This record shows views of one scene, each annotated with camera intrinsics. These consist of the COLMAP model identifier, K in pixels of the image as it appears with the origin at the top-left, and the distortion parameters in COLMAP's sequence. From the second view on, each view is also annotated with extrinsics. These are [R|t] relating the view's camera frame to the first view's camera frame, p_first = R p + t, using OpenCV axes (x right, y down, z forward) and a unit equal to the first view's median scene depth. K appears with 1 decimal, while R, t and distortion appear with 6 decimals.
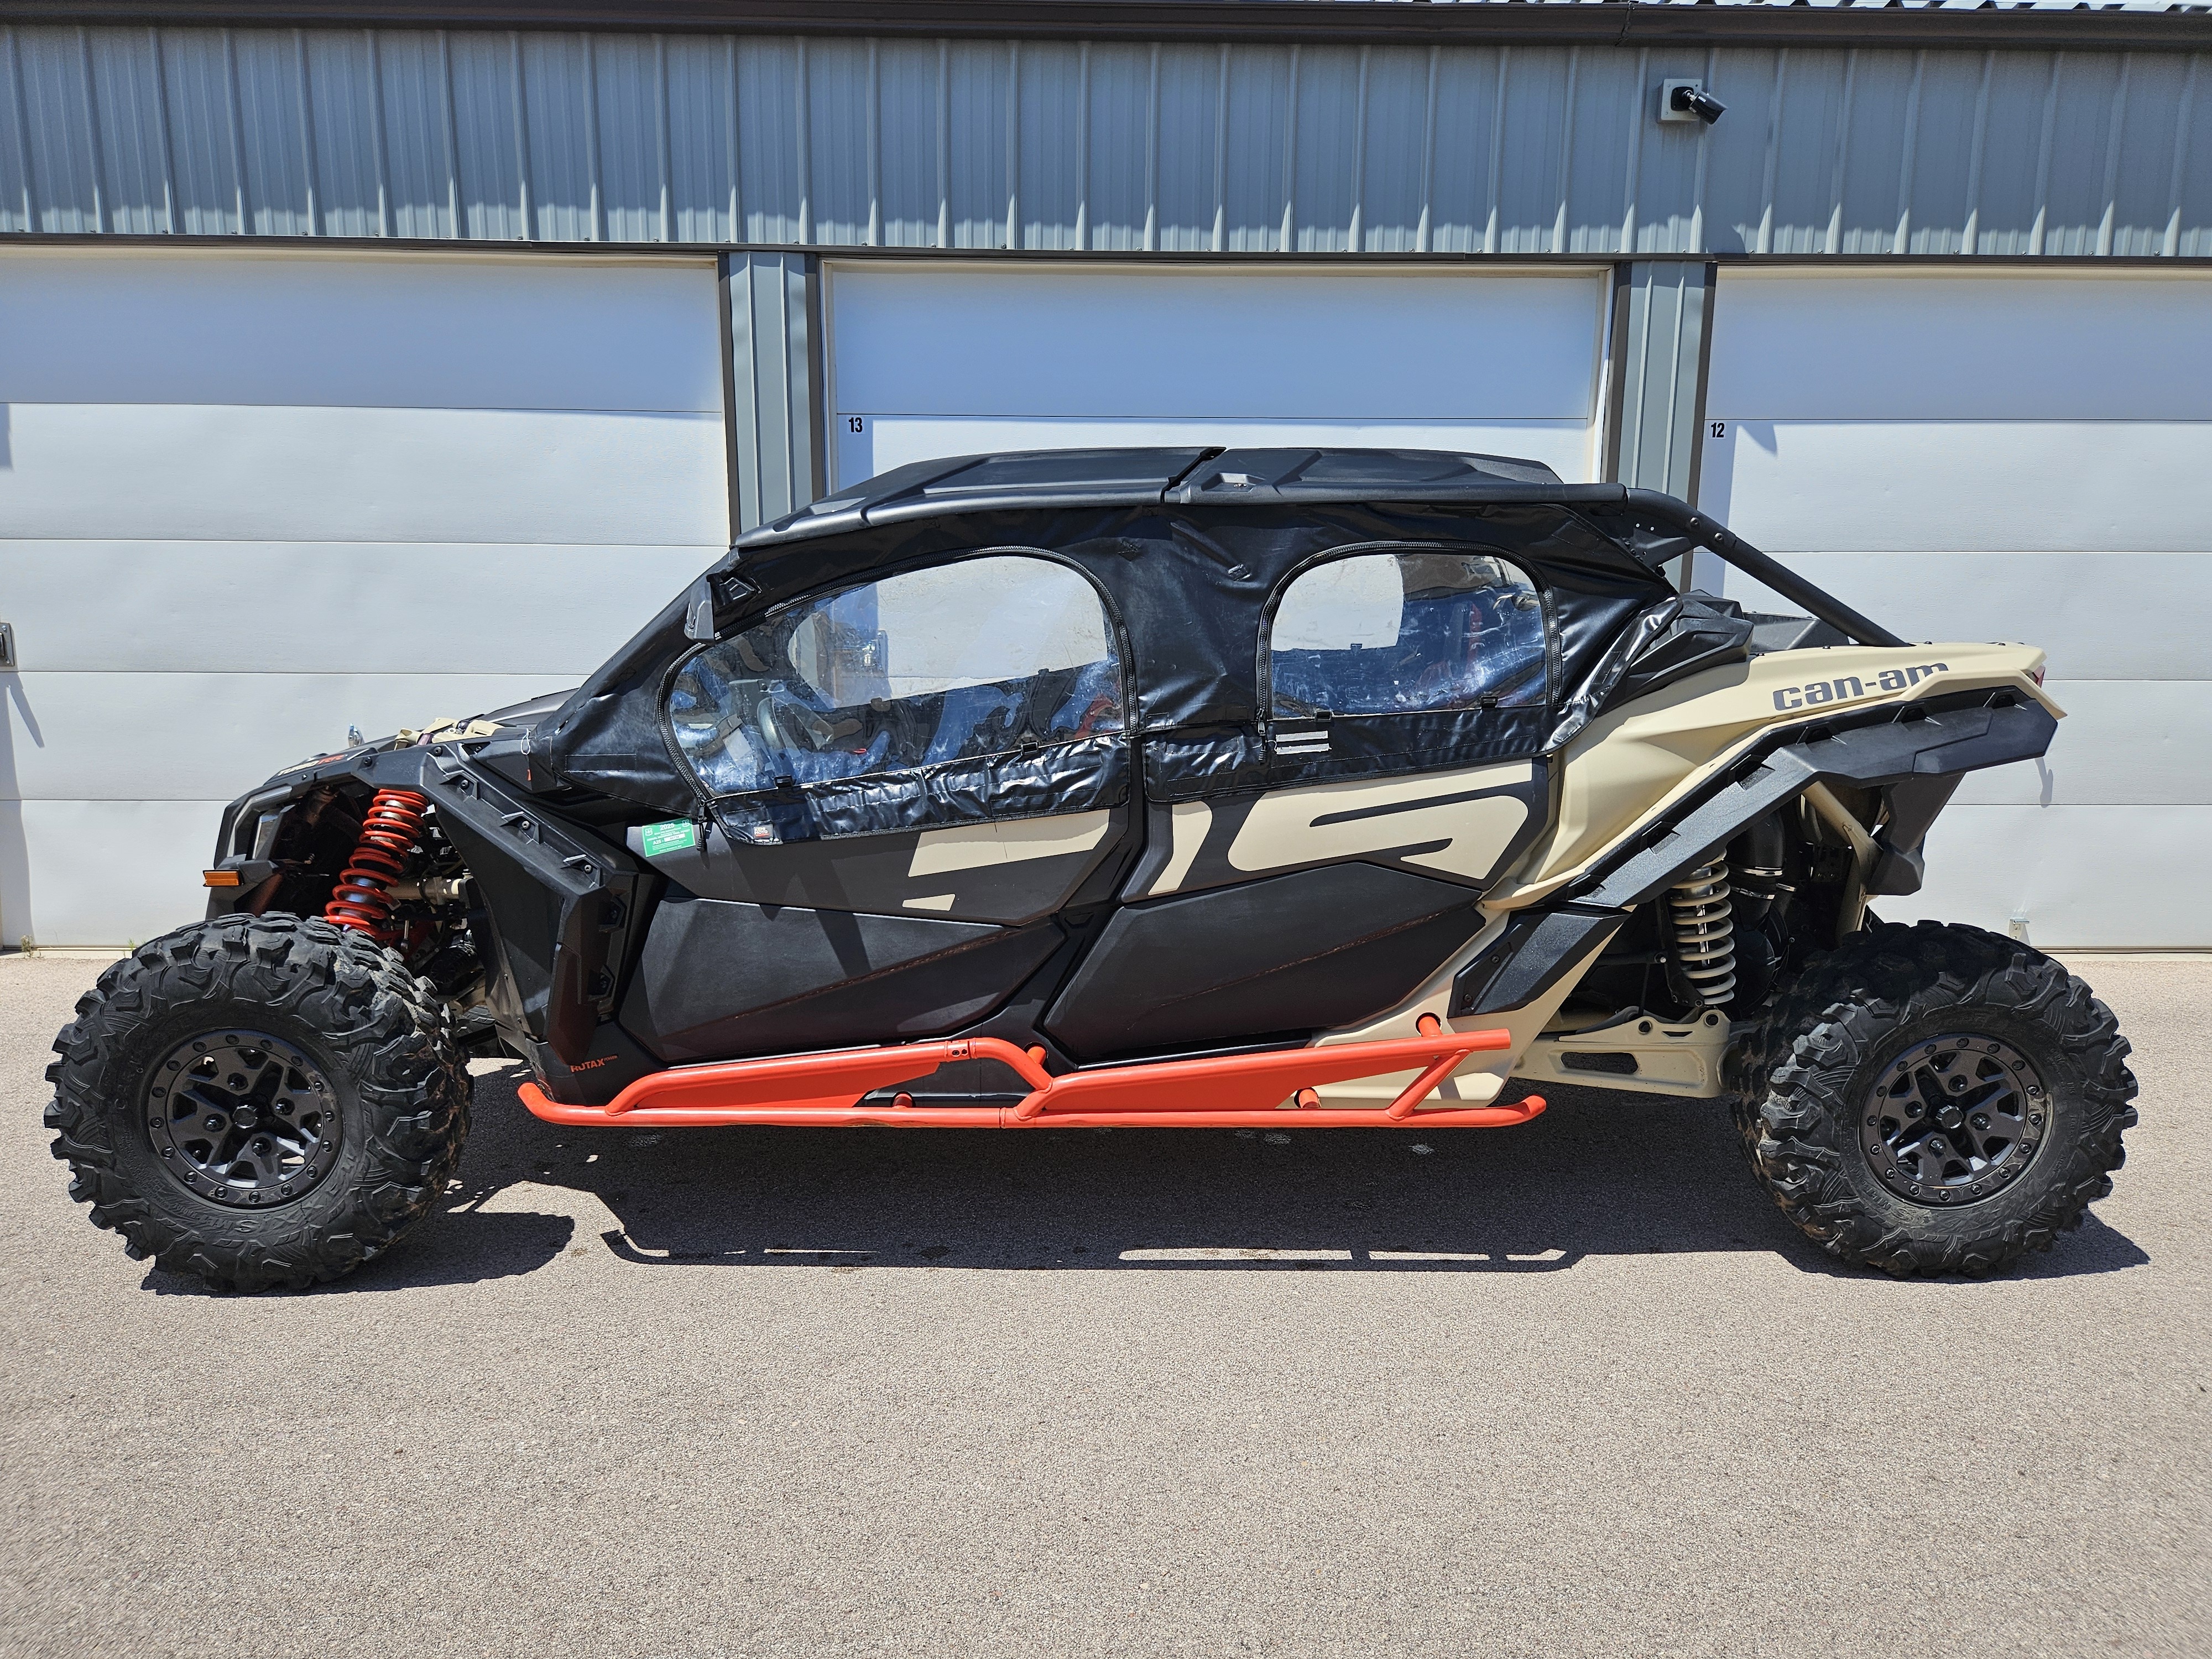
lens RADIAL K [[1493.0, 0, 1106.0], [0, 1493.0, 829.5], [0, 0, 1]] dist [0.066426, -0.061473]
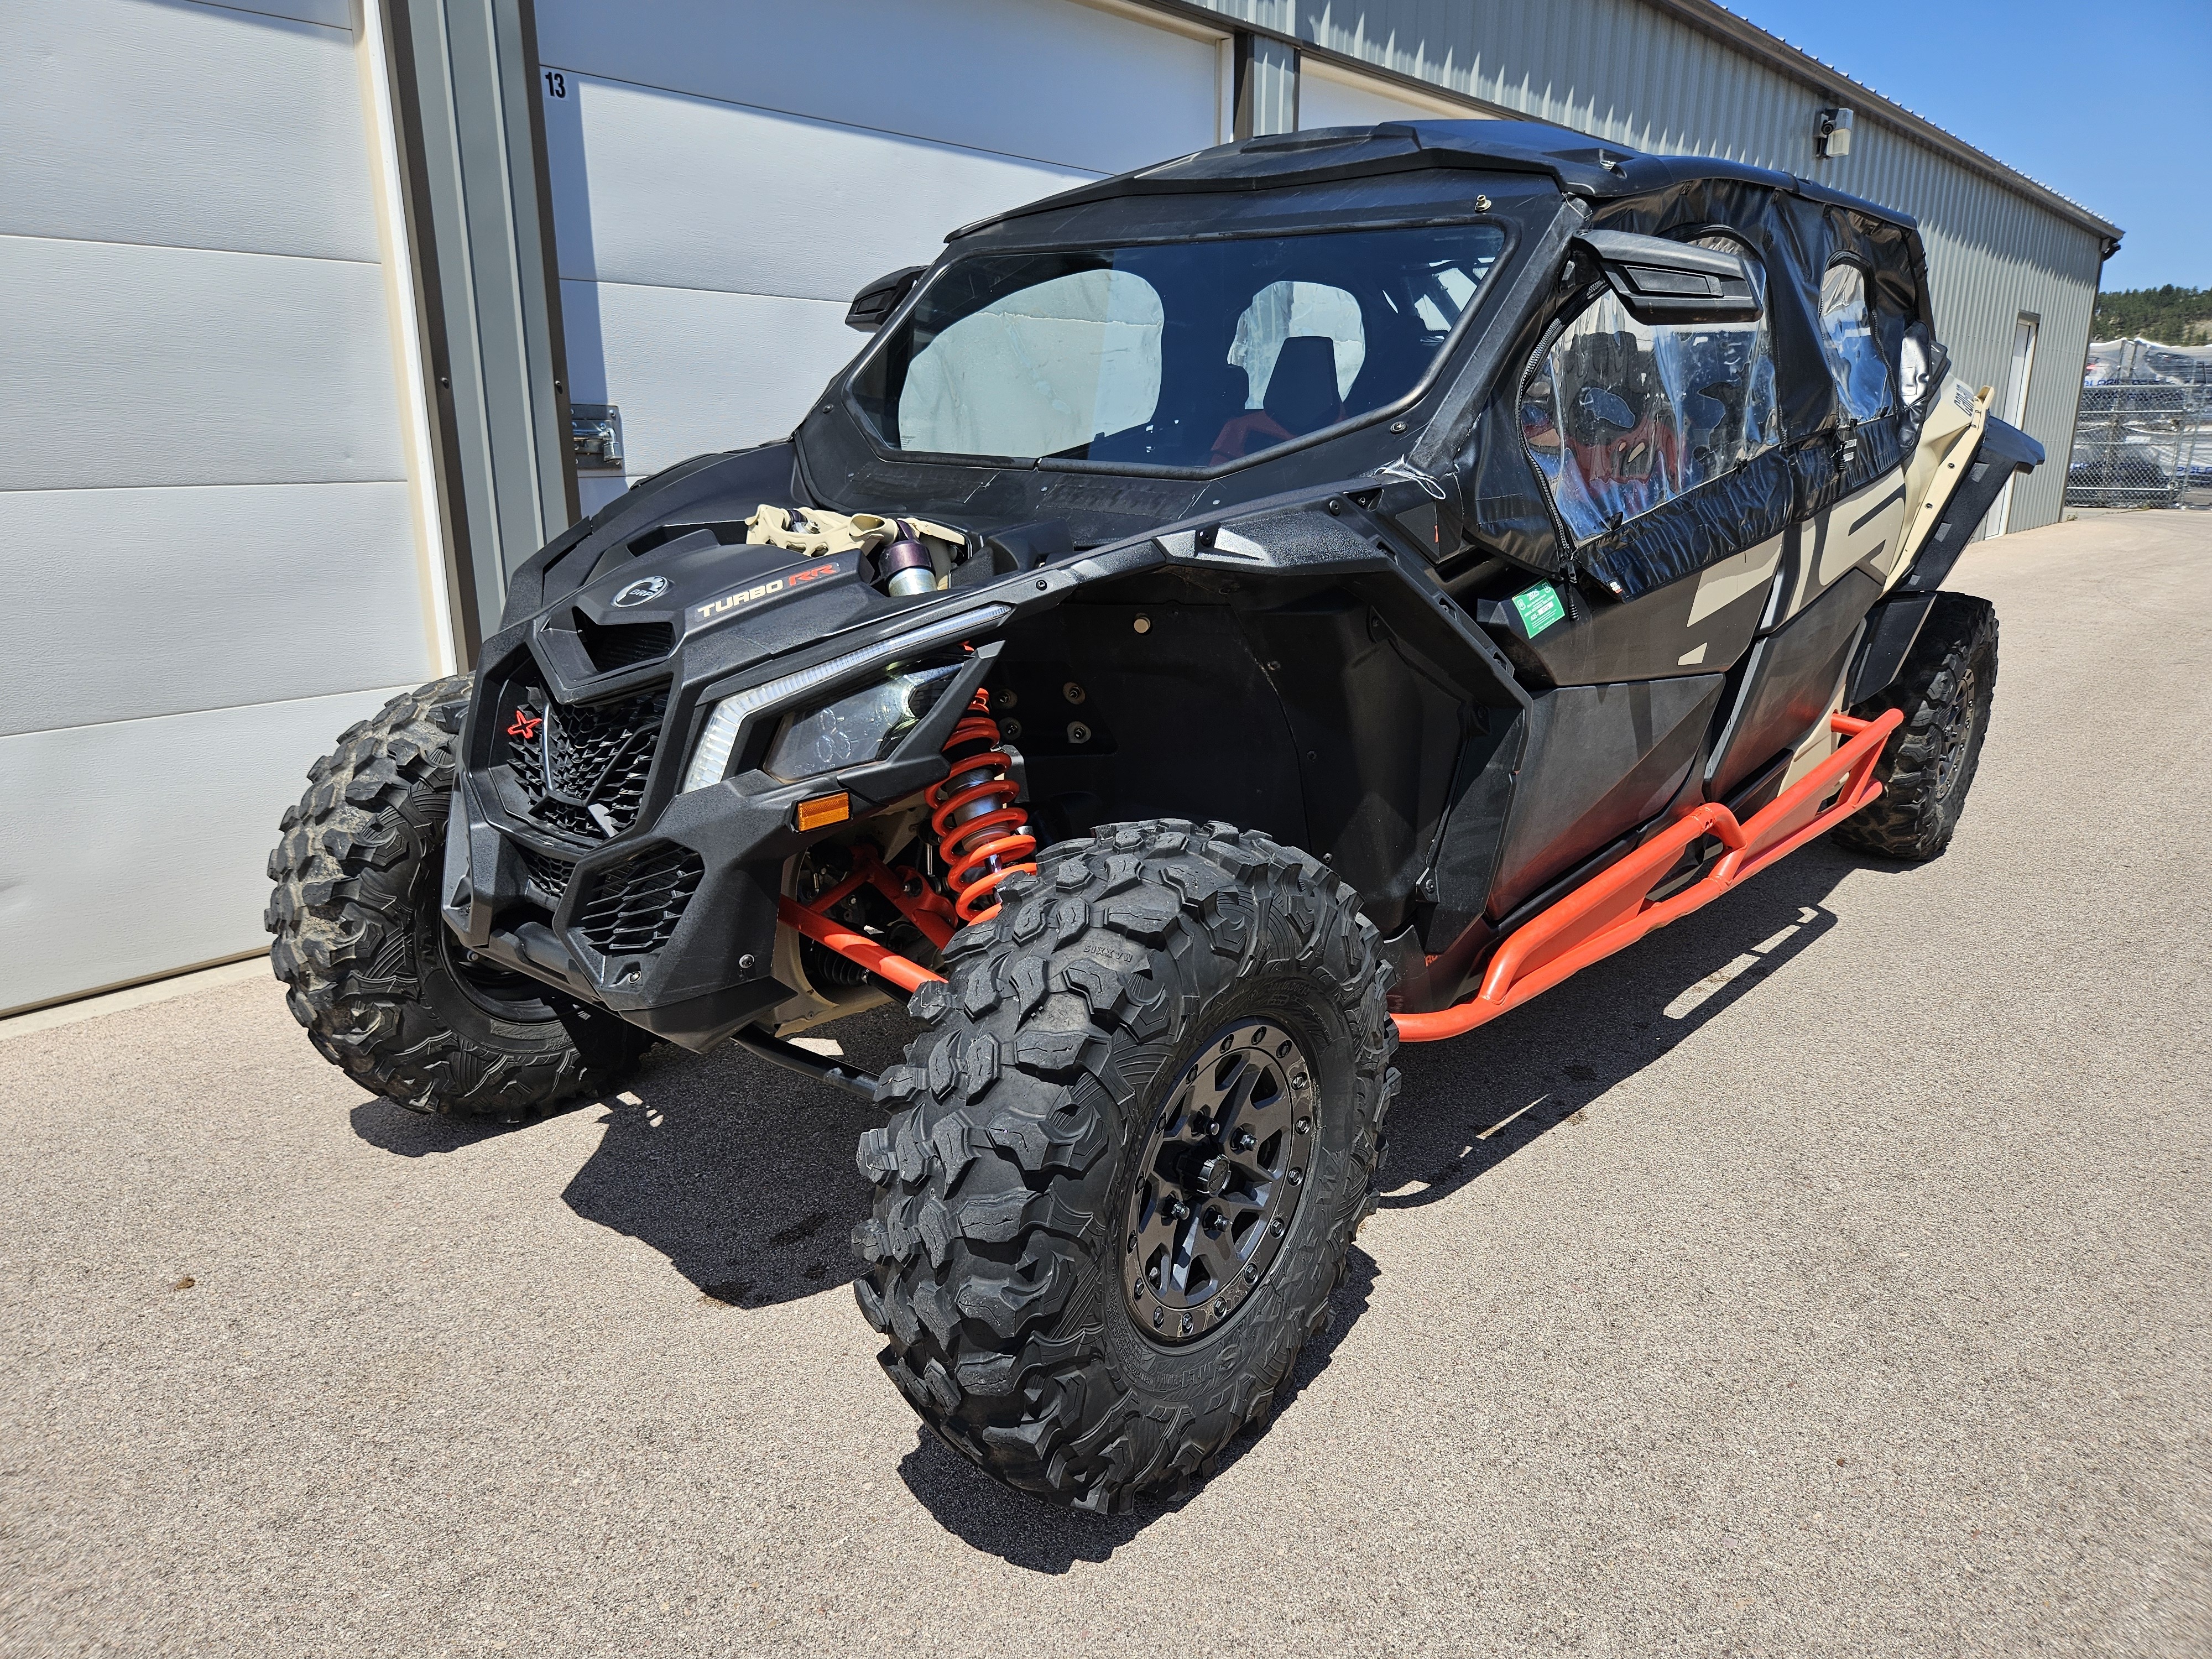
lens RADIAL K [[1493.0, 0, 1106.0], [0, 1493.0, 829.5], [0, 0, 1]] dist [0.066426, -0.061473]
pose [[0.669930, -0.196889, 0.715841, -0.902641], [0.125893, 0.980357, 0.151824, -0.027677], [-0.731673, -0.011592, 0.681558, 0.603099]]
